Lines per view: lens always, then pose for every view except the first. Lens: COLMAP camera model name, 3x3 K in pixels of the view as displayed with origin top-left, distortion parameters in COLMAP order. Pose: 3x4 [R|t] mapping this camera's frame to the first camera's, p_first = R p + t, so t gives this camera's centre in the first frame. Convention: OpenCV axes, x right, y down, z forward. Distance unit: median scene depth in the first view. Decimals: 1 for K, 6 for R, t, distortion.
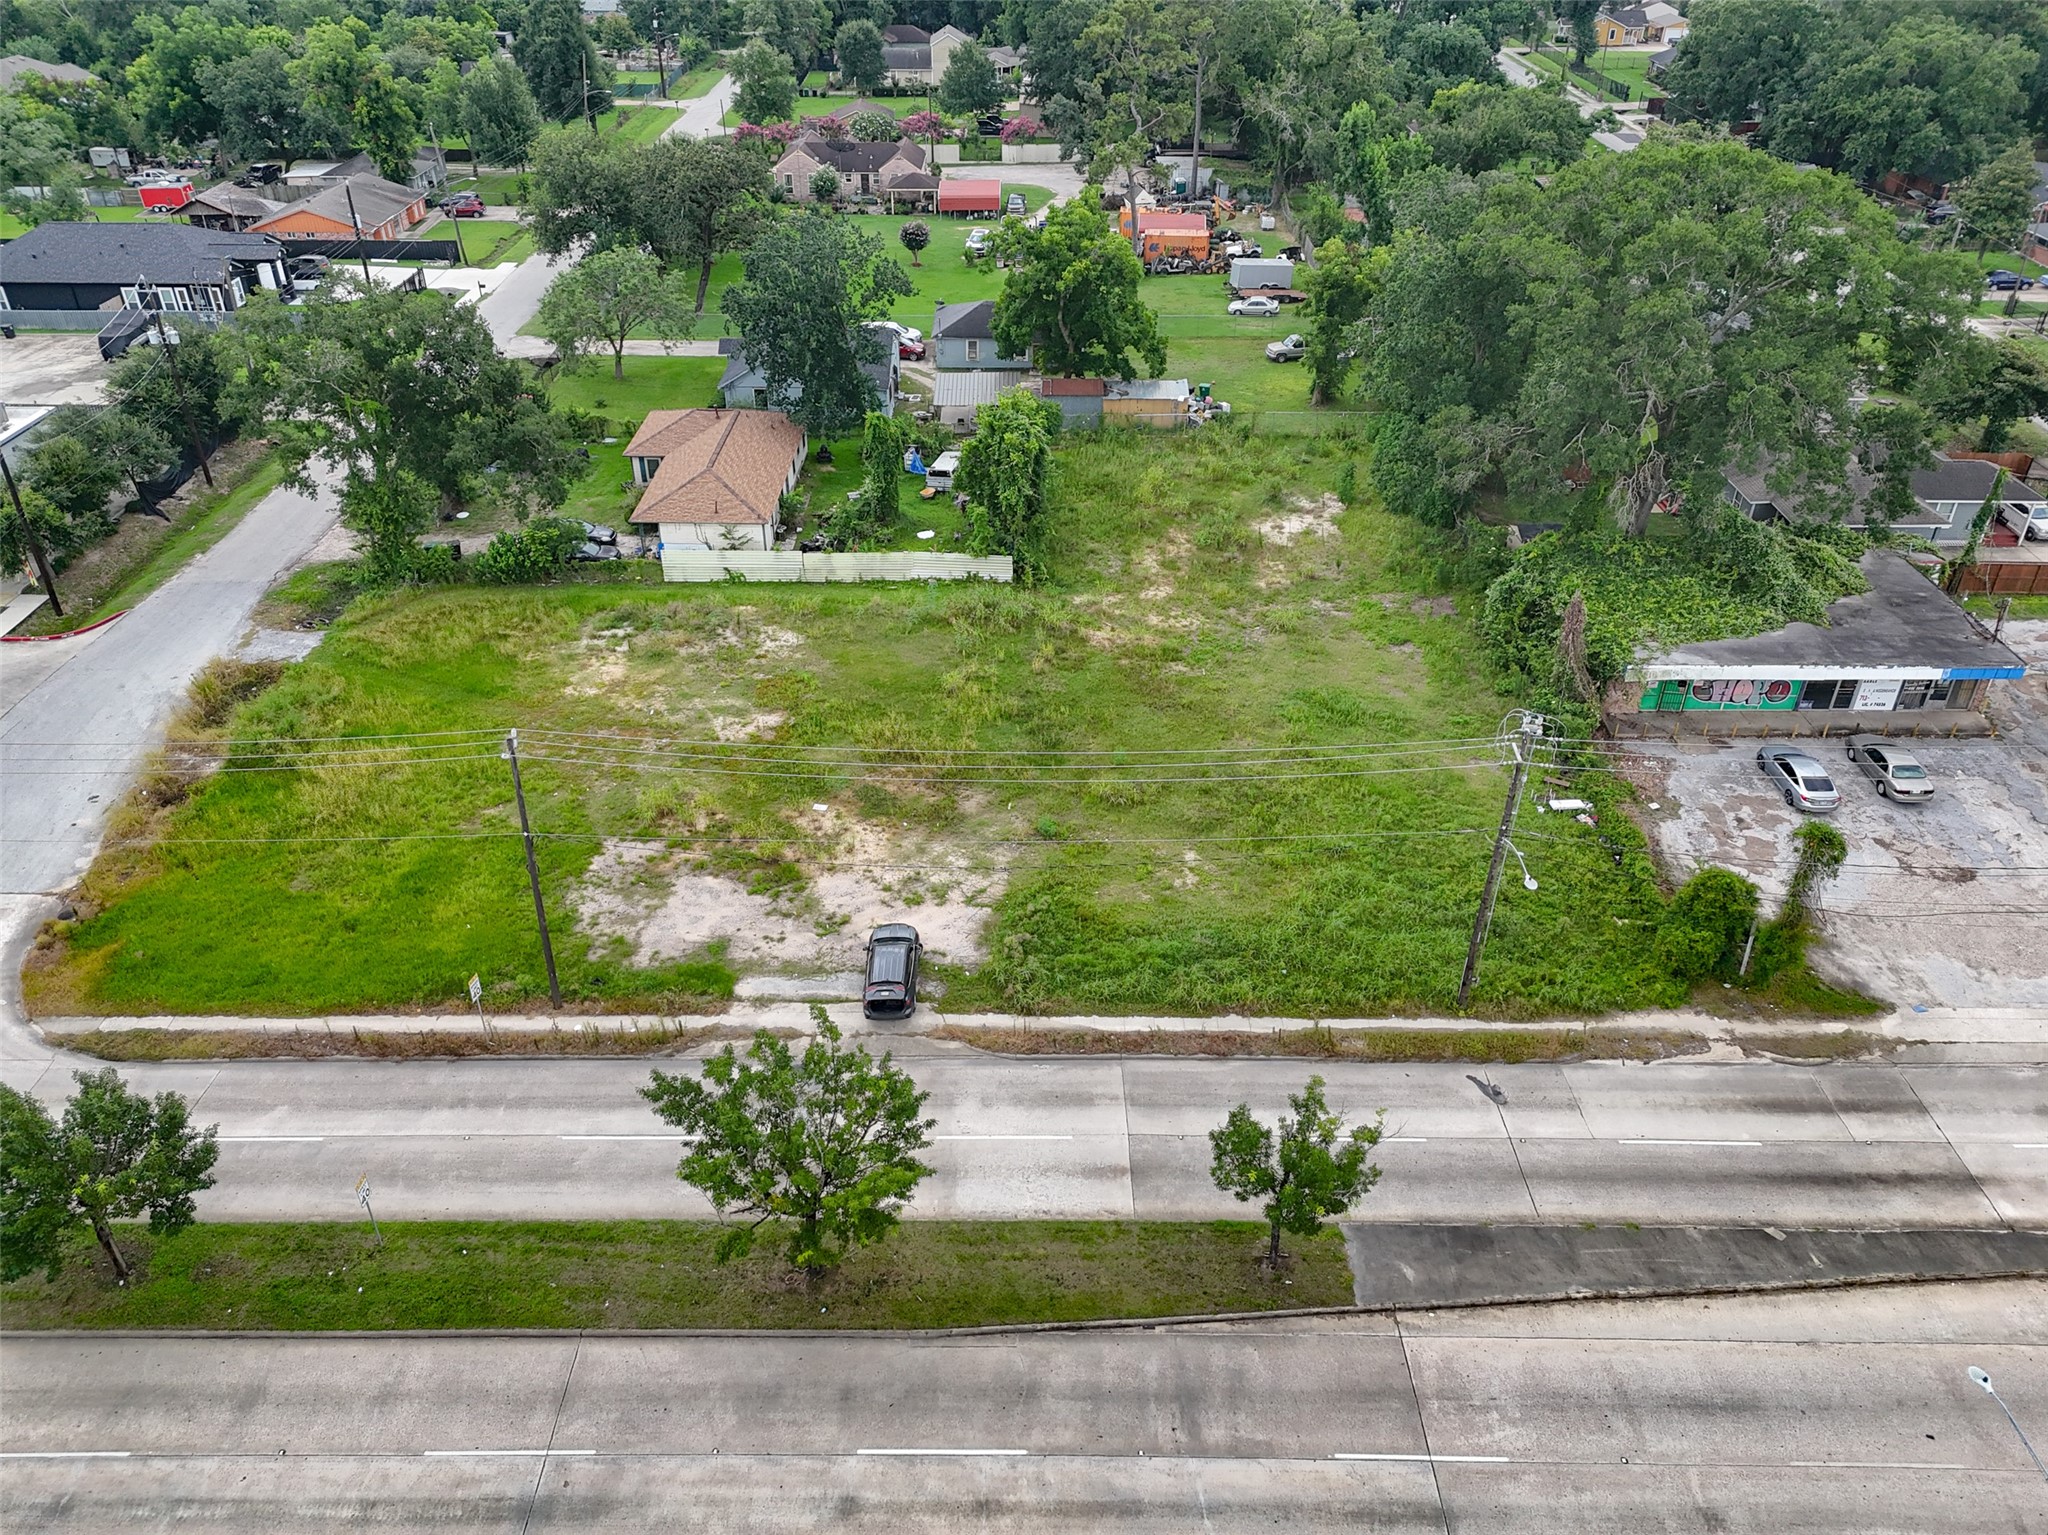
lens RADIAL K [[1505.5, 0, 1021.3], [0, 1505.5, 765.0], [0, 0, 1]] dist [0.074683, -0.067747]
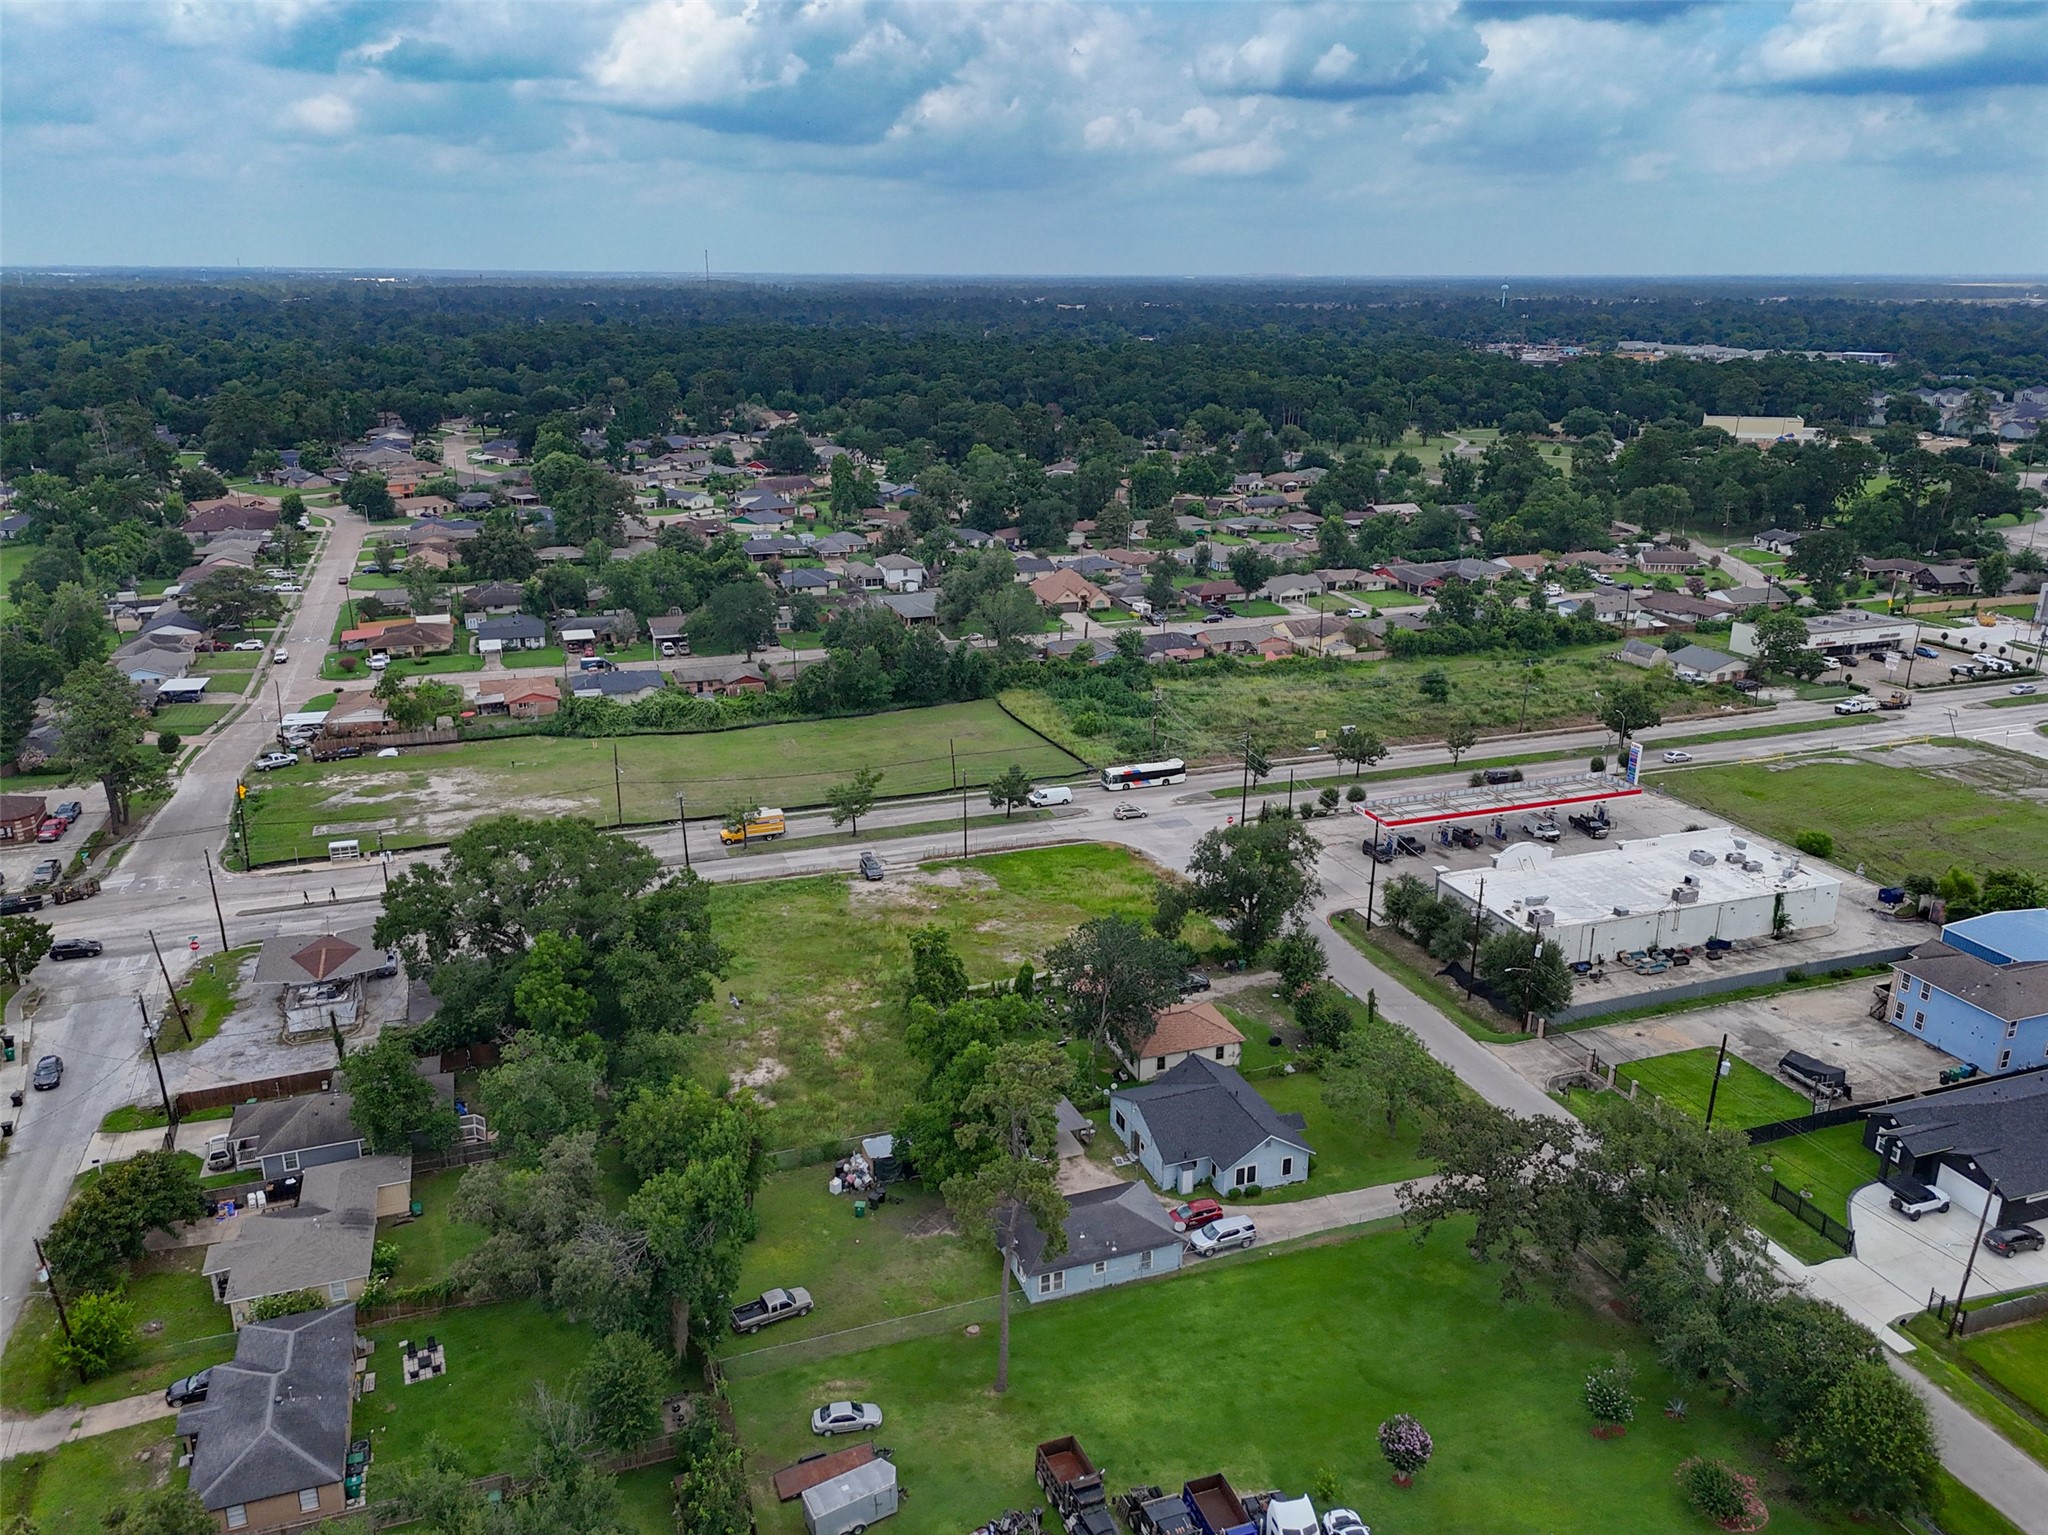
lens RADIAL K [[1505.5, 0, 1029.6], [0, 1505.5, 778.1], [0, 0, 1]] dist [0.074683, -0.067747]
pose [[-0.934653, 0.110605, -0.337920, 0.547249], [-0.195102, 0.634995, 0.747473, -2.034657], [0.297252, 0.764557, -0.571921, 2.322932]]
